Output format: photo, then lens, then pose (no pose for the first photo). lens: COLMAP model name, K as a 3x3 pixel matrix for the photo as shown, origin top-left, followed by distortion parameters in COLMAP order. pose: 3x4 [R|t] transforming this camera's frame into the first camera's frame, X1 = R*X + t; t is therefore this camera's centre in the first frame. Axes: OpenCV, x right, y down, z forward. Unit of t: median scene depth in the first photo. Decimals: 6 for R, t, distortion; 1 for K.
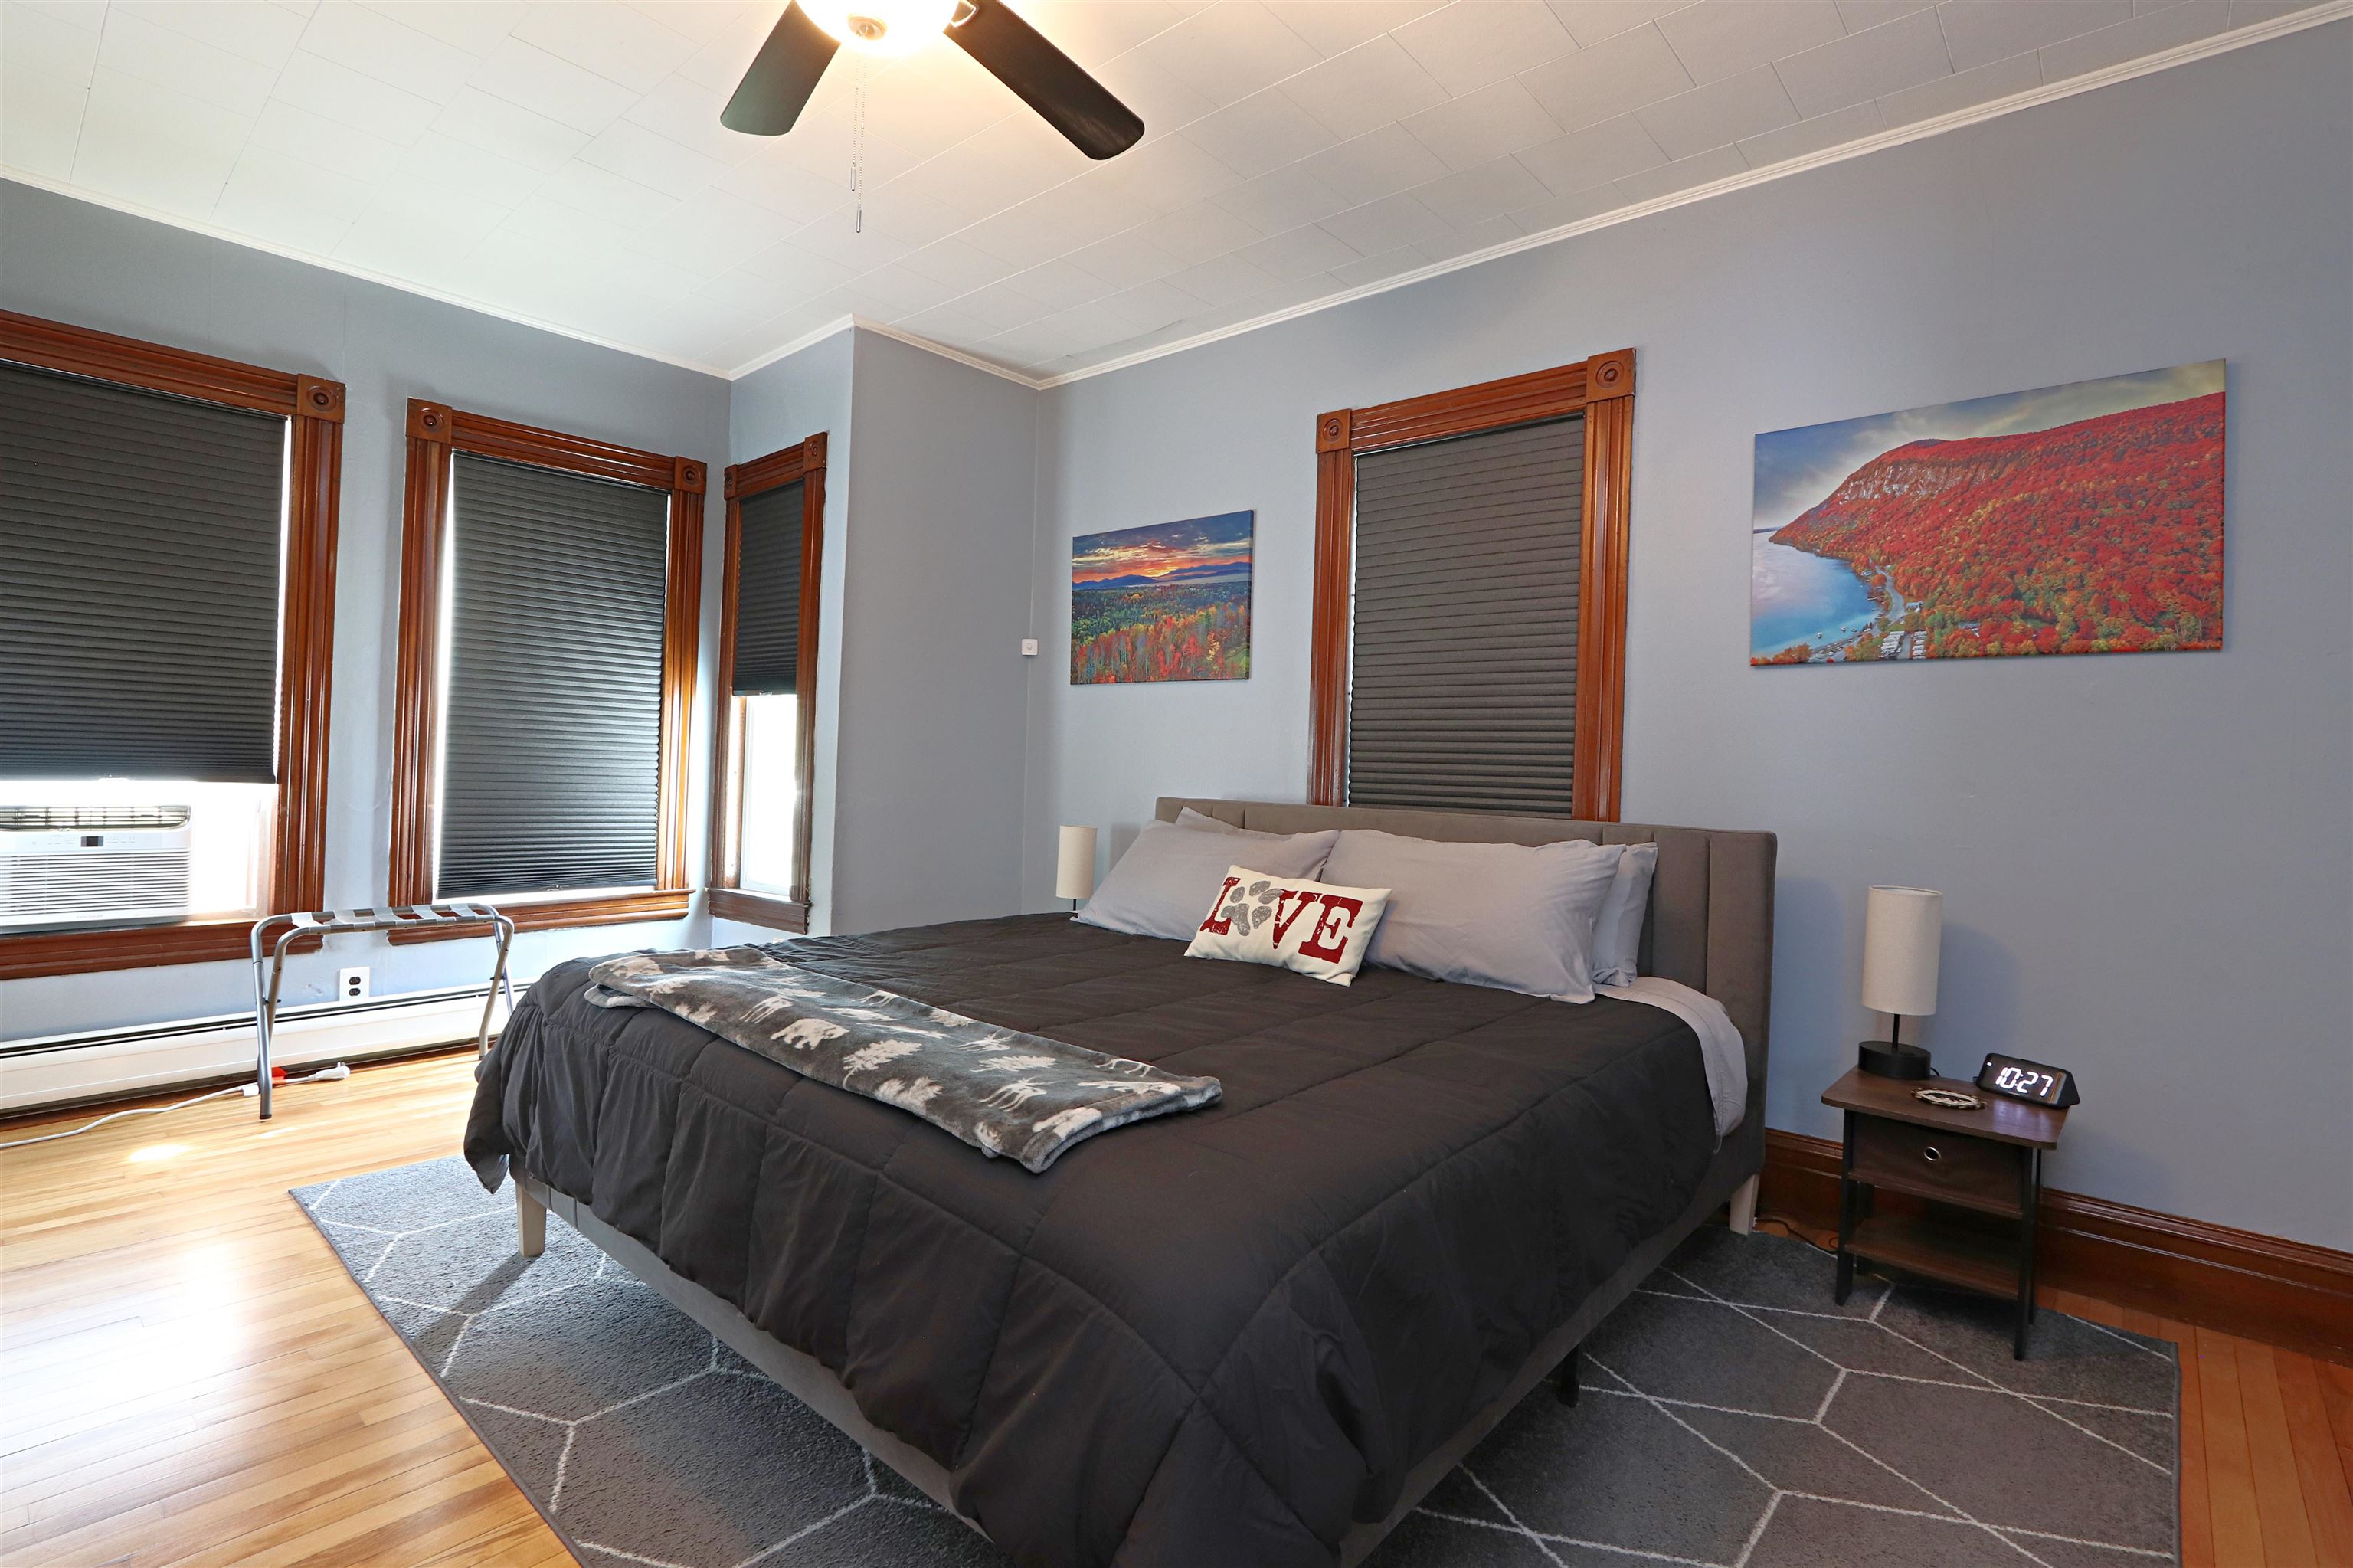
lens RADIAL K [[1112.5, 0, 1169.9], [0, 1112.5, 769.5], [0, 0, 1]] dist [-0.017826, 0.004470]
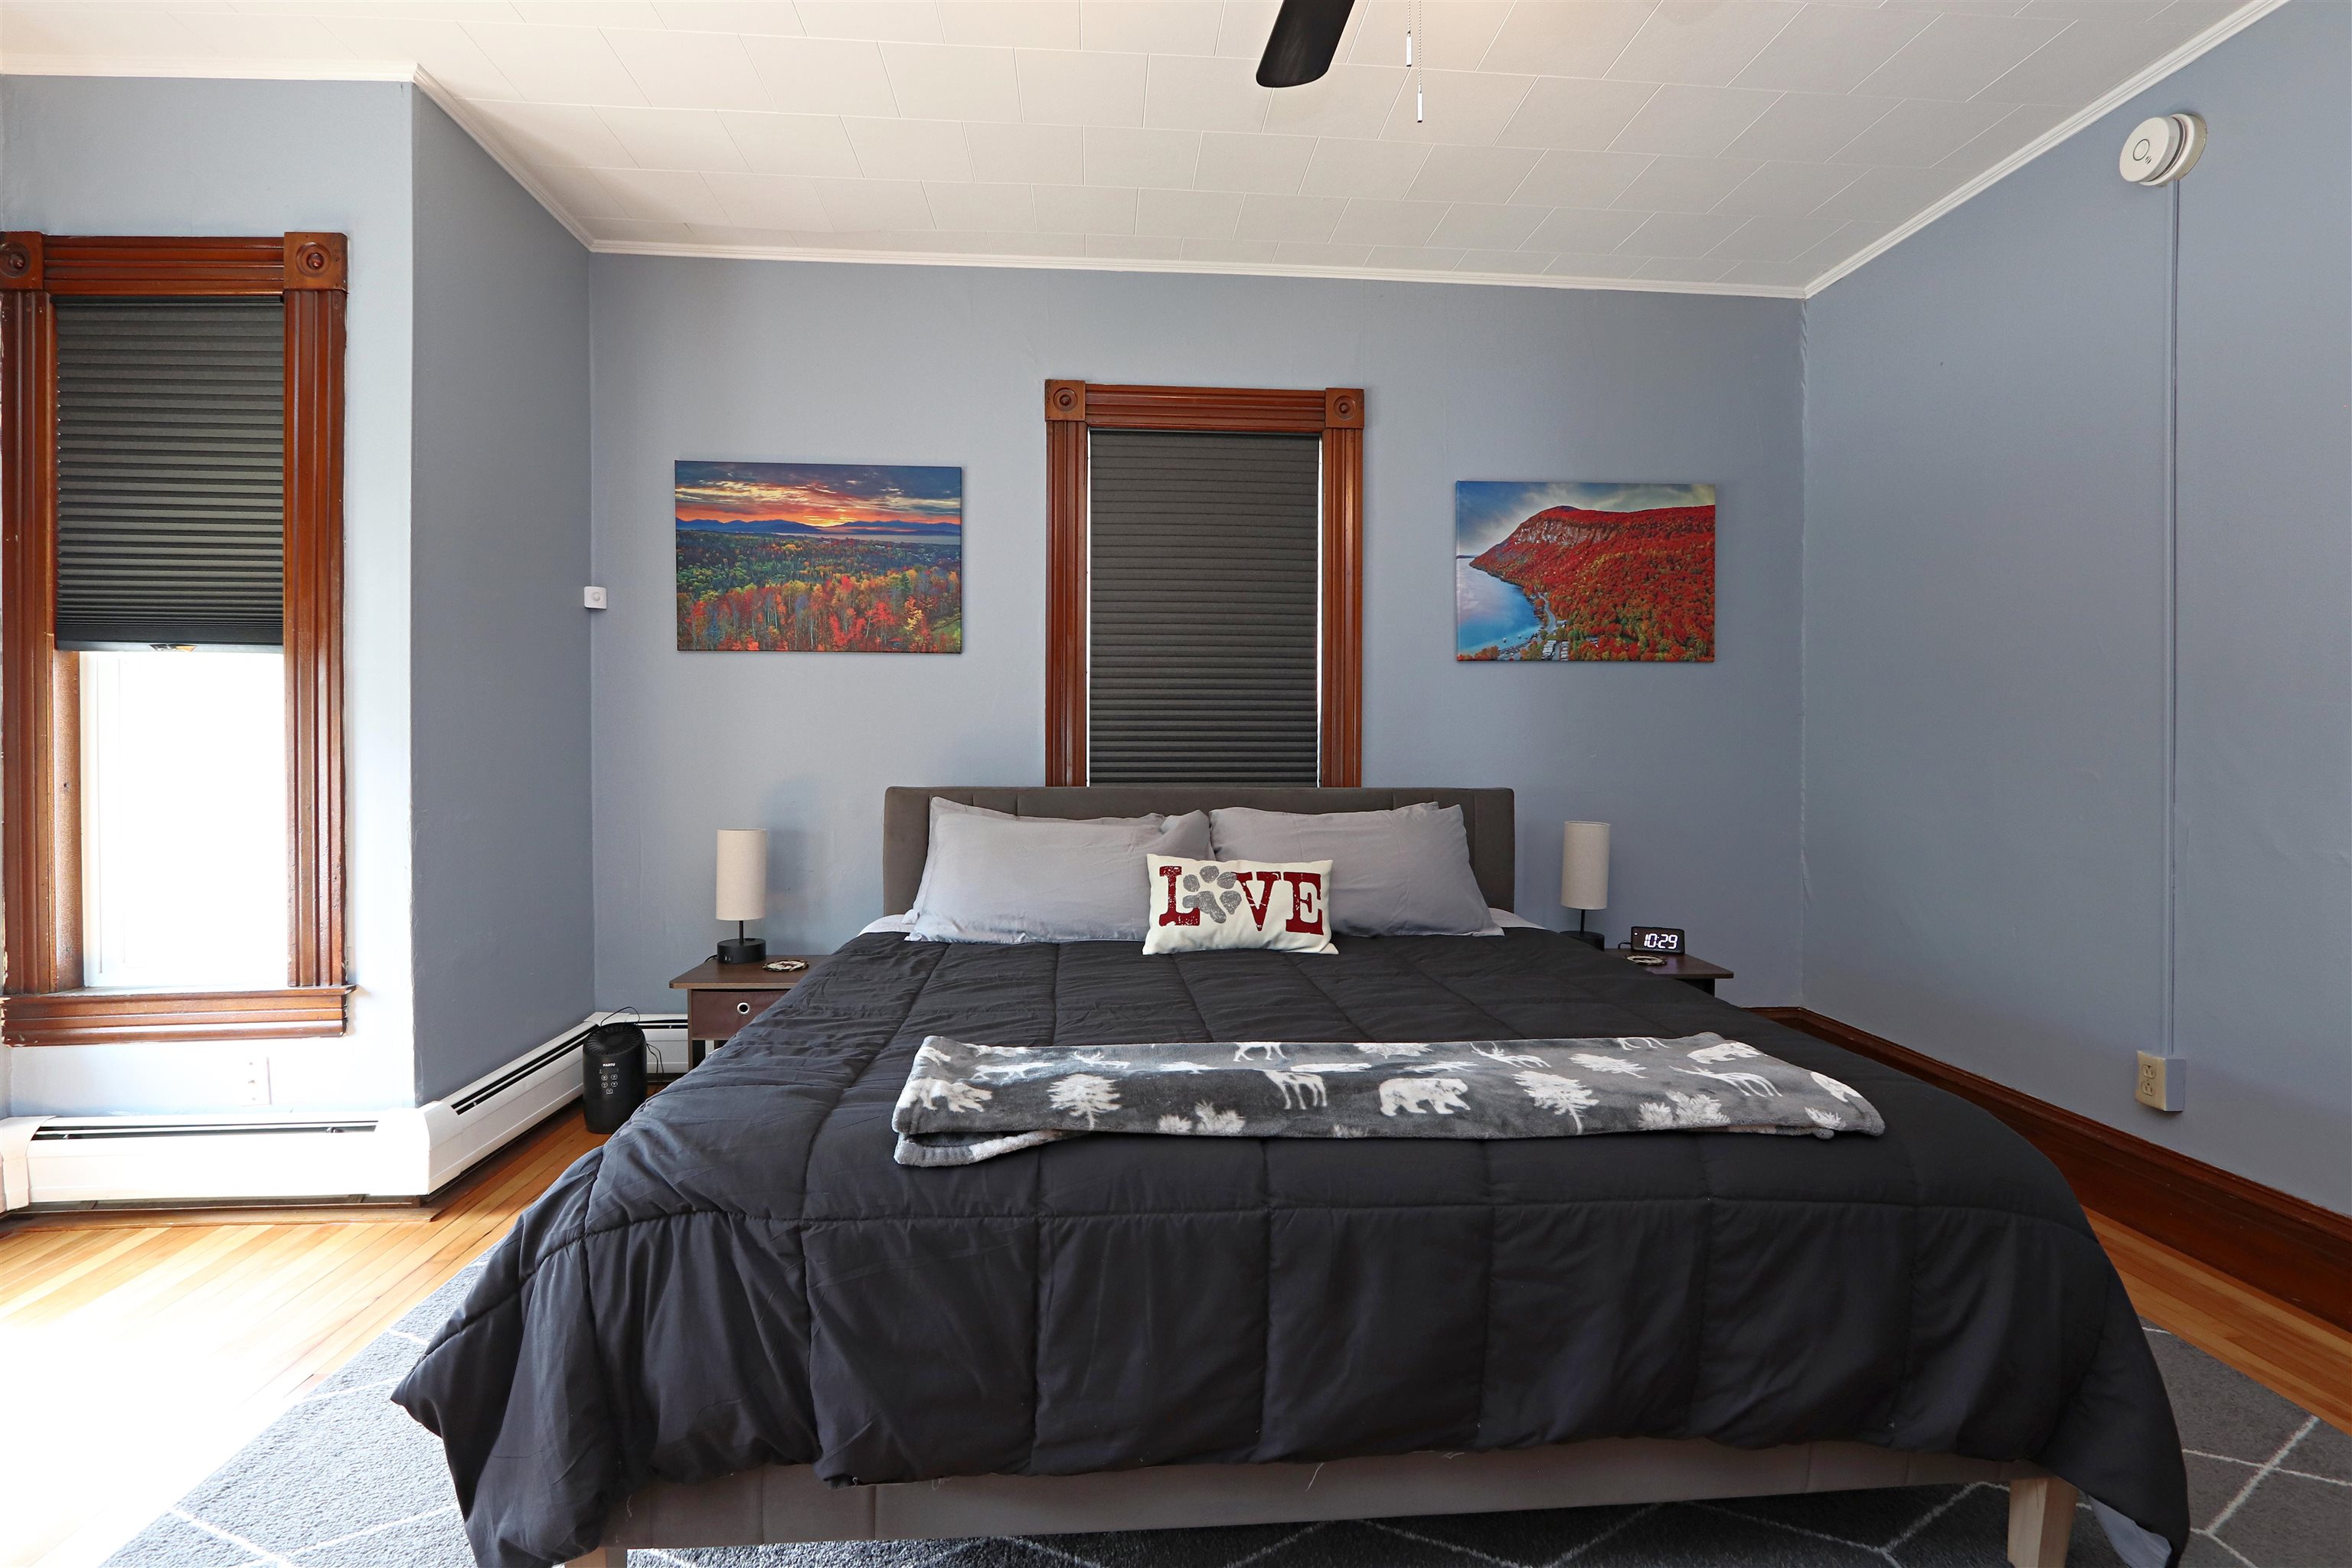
lens RADIAL K [[1086.7, 0, 1173.5], [0, 1086.7, 770.6], [0, 0, 1]] dist [-0.014908, 0.001011]
pose [[0.703743, -0.044606, 0.709053, -0.636776], [0.021324, 0.998904, 0.041675, -0.026359], [-0.710134, -0.014209, 0.703923, 0.353317]]
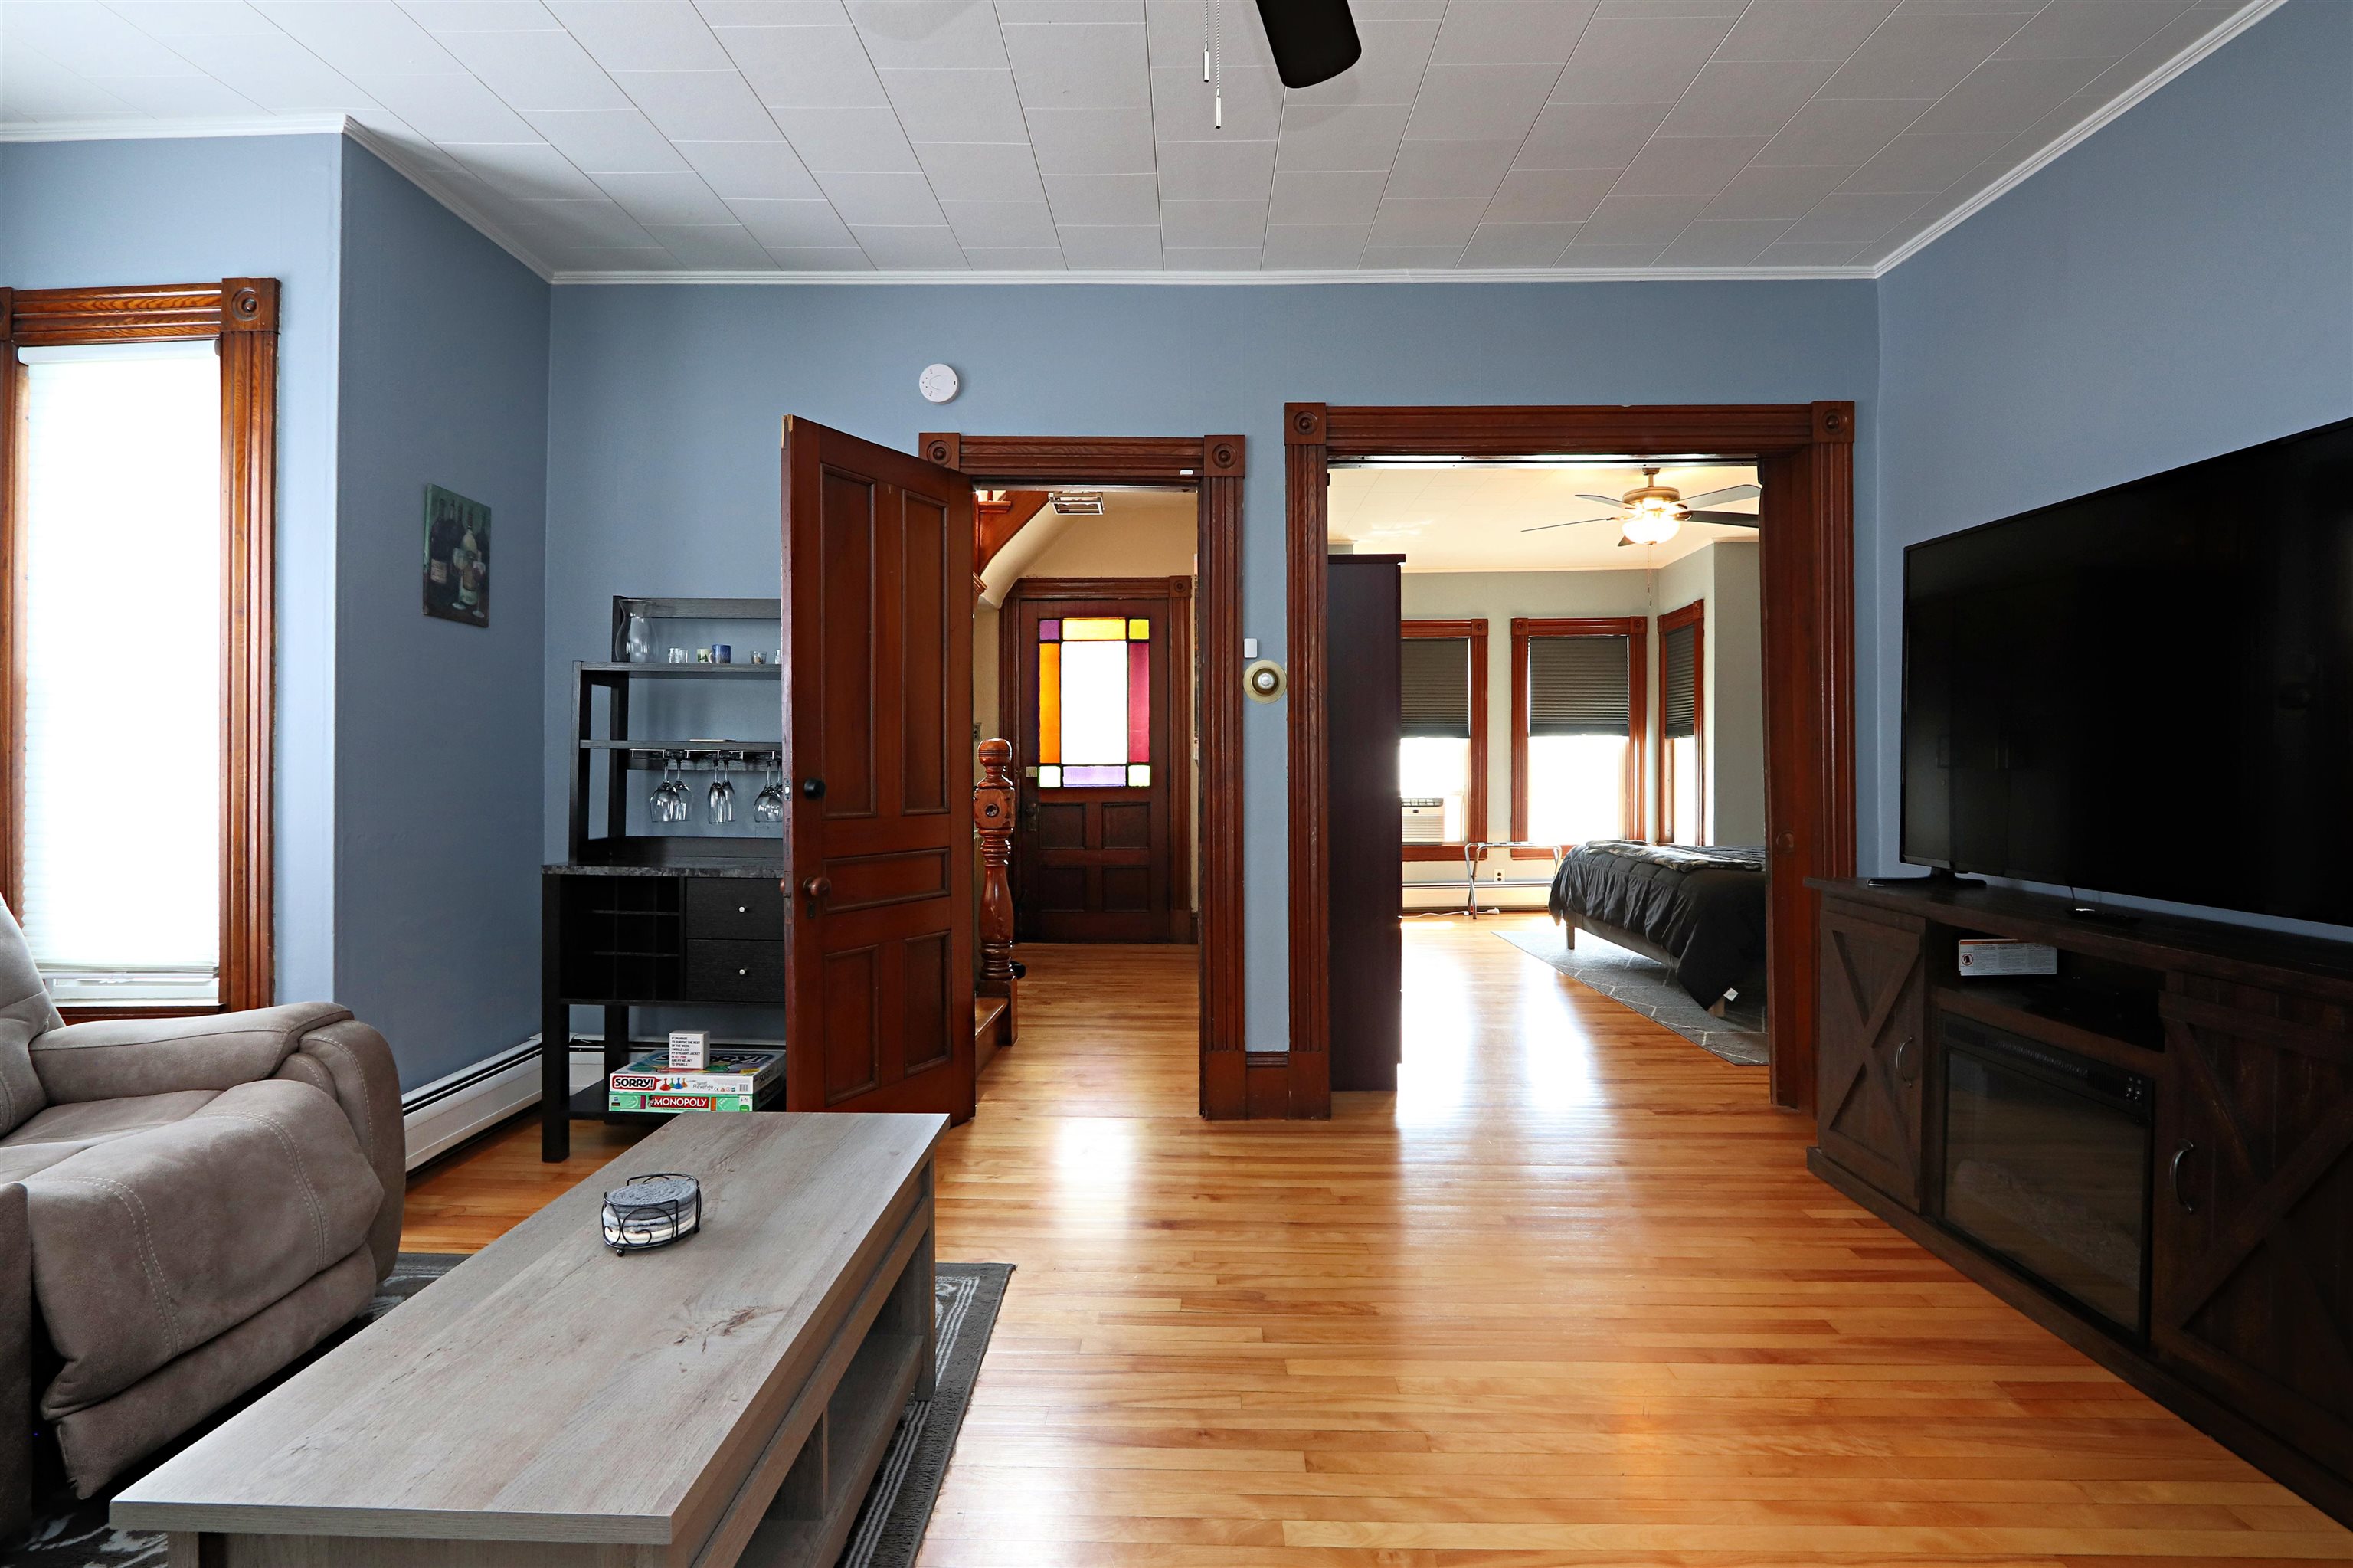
lens RADIAL K [[1112.5, 0, 1169.9], [0, 1112.5, 769.5], [0, 0, 1]] dist [-0.017826, 0.004470]
pose [[0.642154, -0.038141, -0.765626, 0.824179], [0.022895, 0.999270, -0.030578, 0.036993], [0.766234, 0.002106, 0.642558, -1.387385]]
